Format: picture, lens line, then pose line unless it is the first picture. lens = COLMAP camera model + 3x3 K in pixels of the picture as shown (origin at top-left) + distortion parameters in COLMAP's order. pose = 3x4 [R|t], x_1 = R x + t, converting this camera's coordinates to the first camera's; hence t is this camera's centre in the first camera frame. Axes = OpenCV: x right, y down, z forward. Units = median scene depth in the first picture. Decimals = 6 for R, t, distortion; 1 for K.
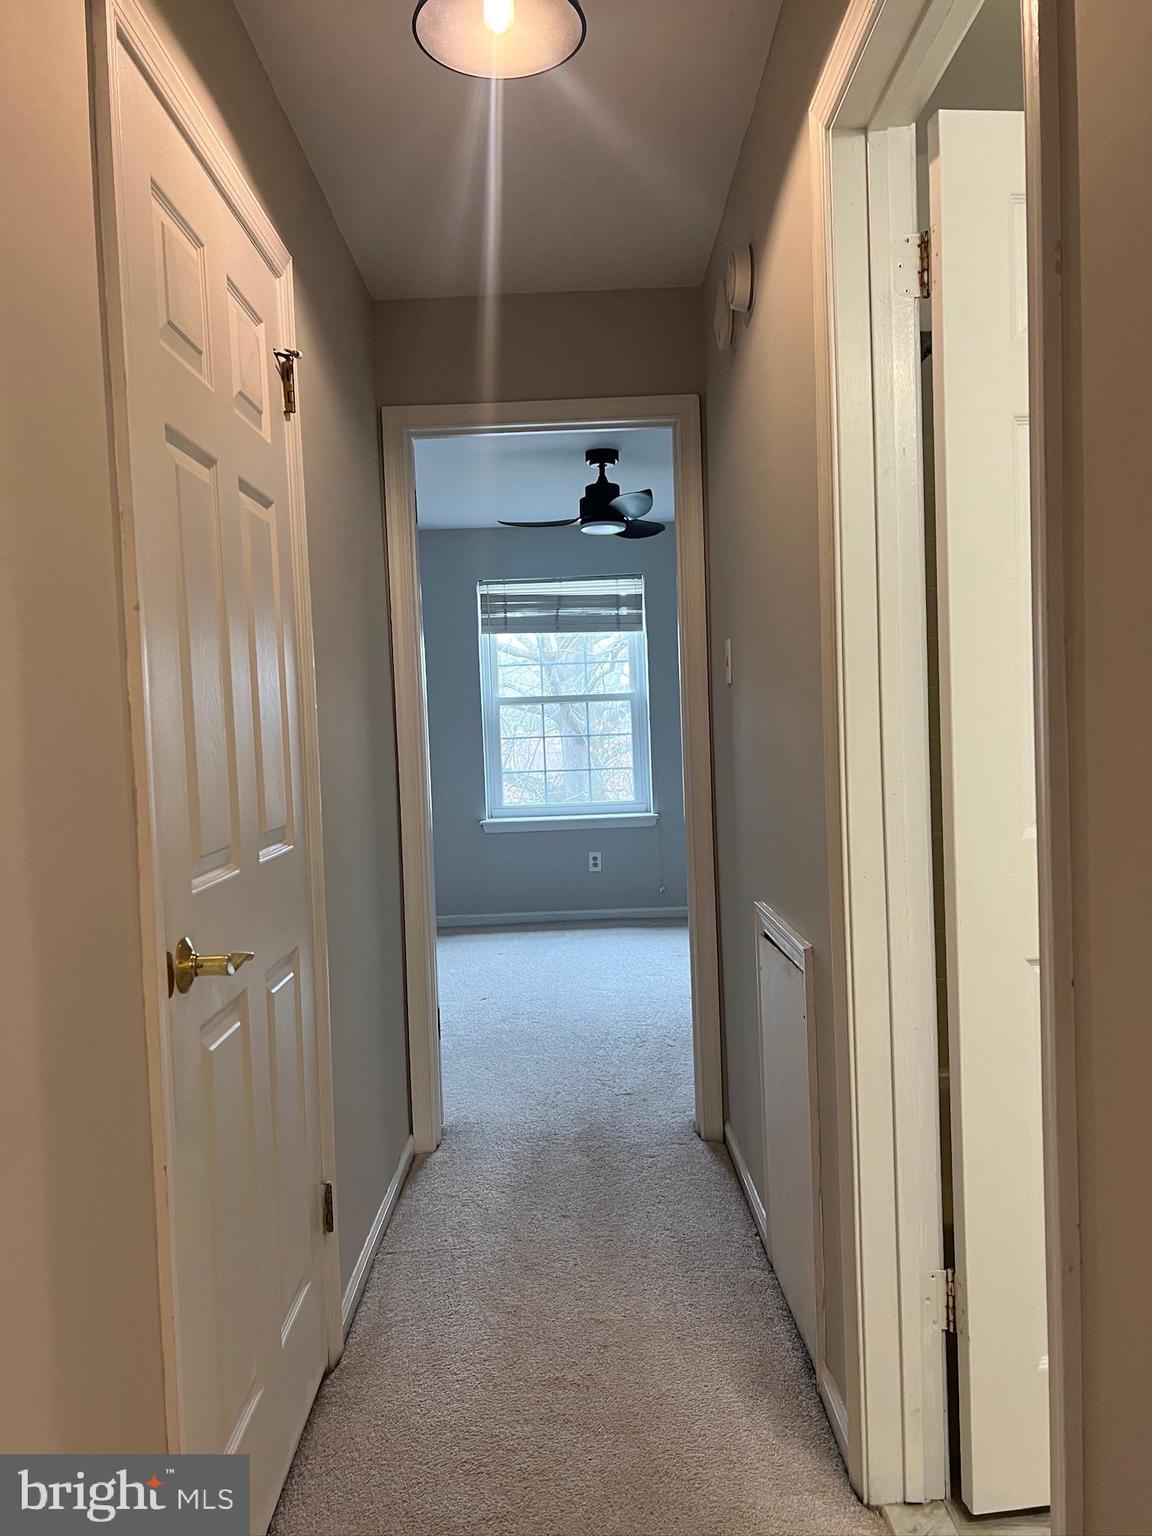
lens RADIAL K [[1152.4, 0, 572.7], [0, 1152.4, 761.8], [0, 0, 1]] dist [0.035464, -0.035418]
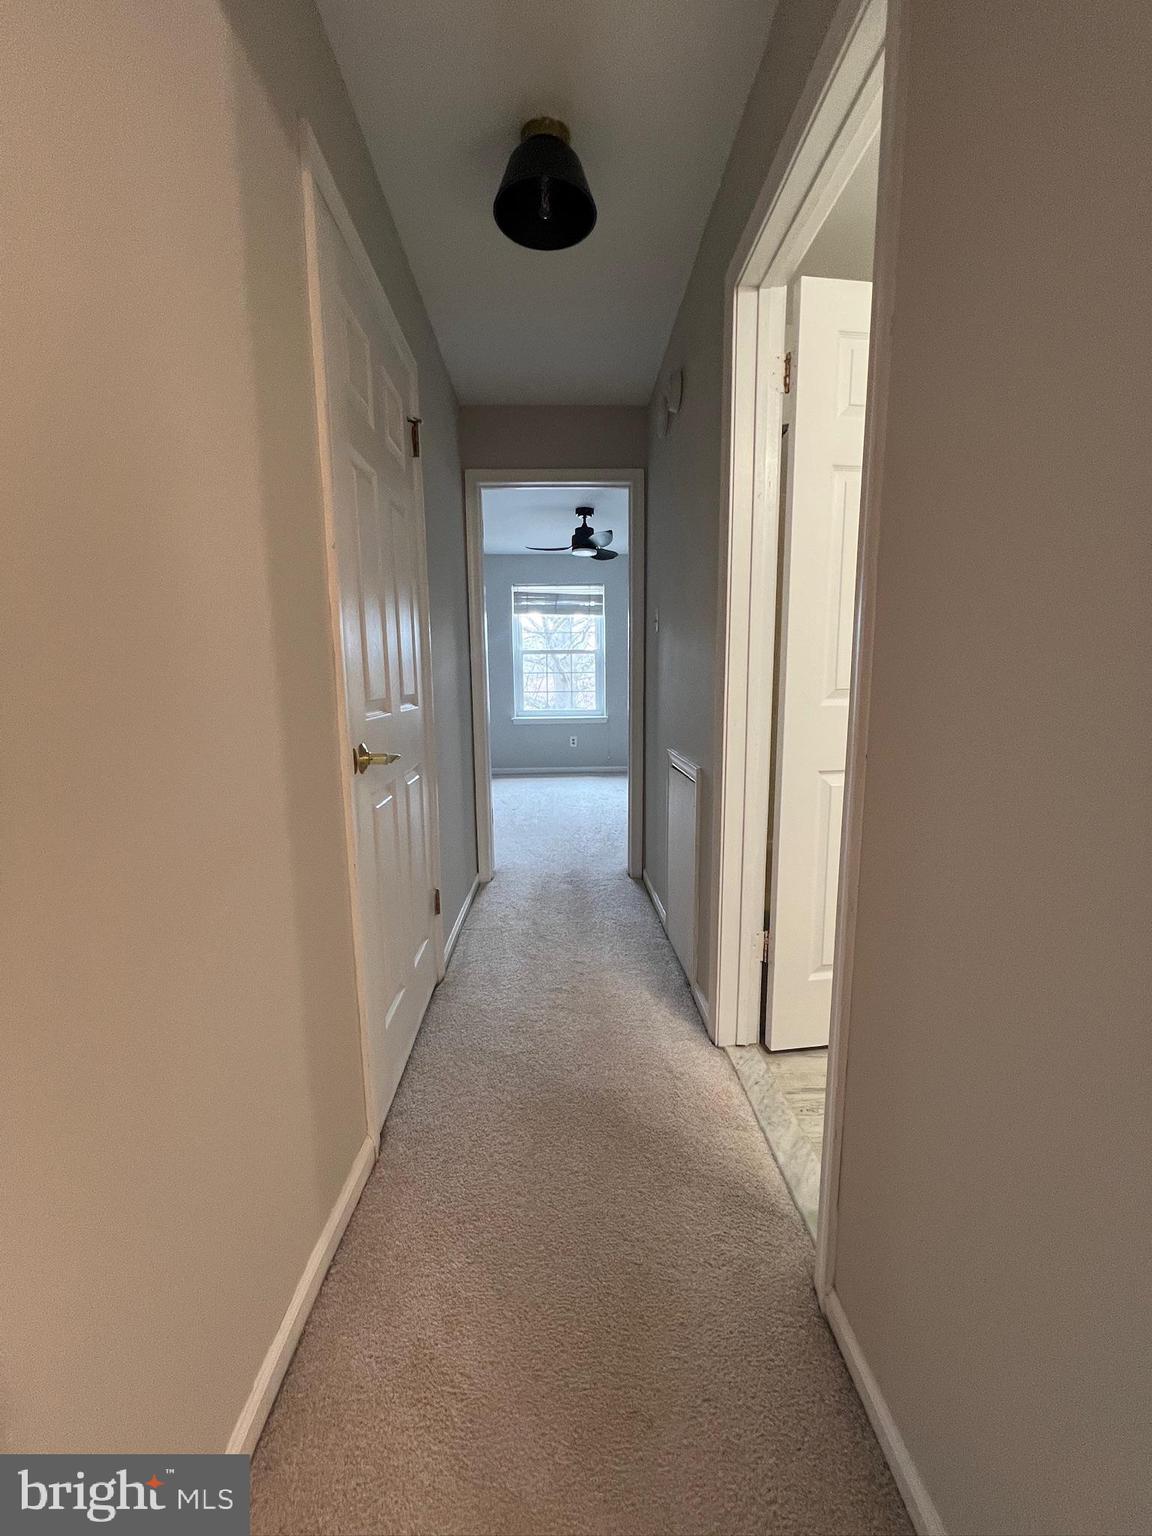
lens RADIAL K [[615.3, 0, 579.4], [0, 615.3, 762.9], [0, 0, 1]] dist [-0.002530, -0.000026]
pose [[0.999095, 0.022456, 0.036135, -0.008801], [-0.026310, 0.993585, 0.109982, 0.018322], [-0.033433, -0.110833, 0.993277, 0.010055]]
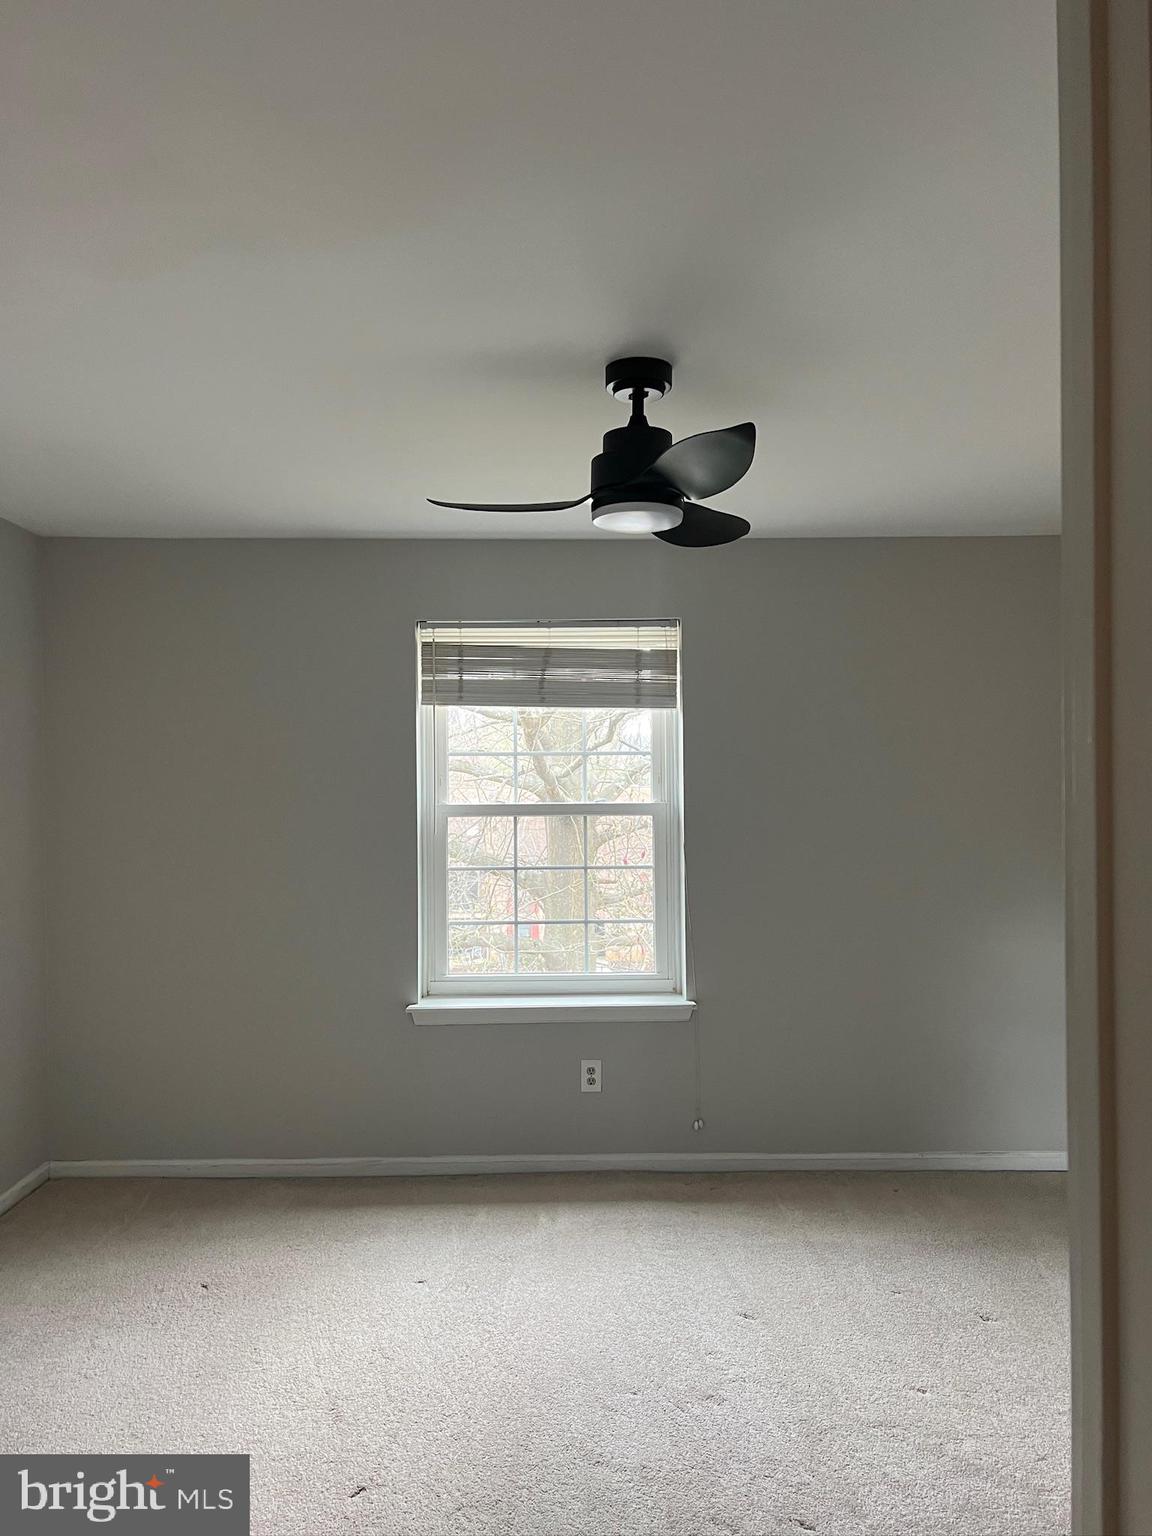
lens RADIAL K [[1152.4, 0, 569.2], [0, 1152.4, 770.3], [0, 0, 1]] dist [0.035464, -0.035418]
pose [[0.999495, 0.030476, 0.008959, -0.004164], [-0.030105, 0.998787, -0.038973, -0.073284], [-0.010136, 0.038684, 0.999200, 0.510951]]
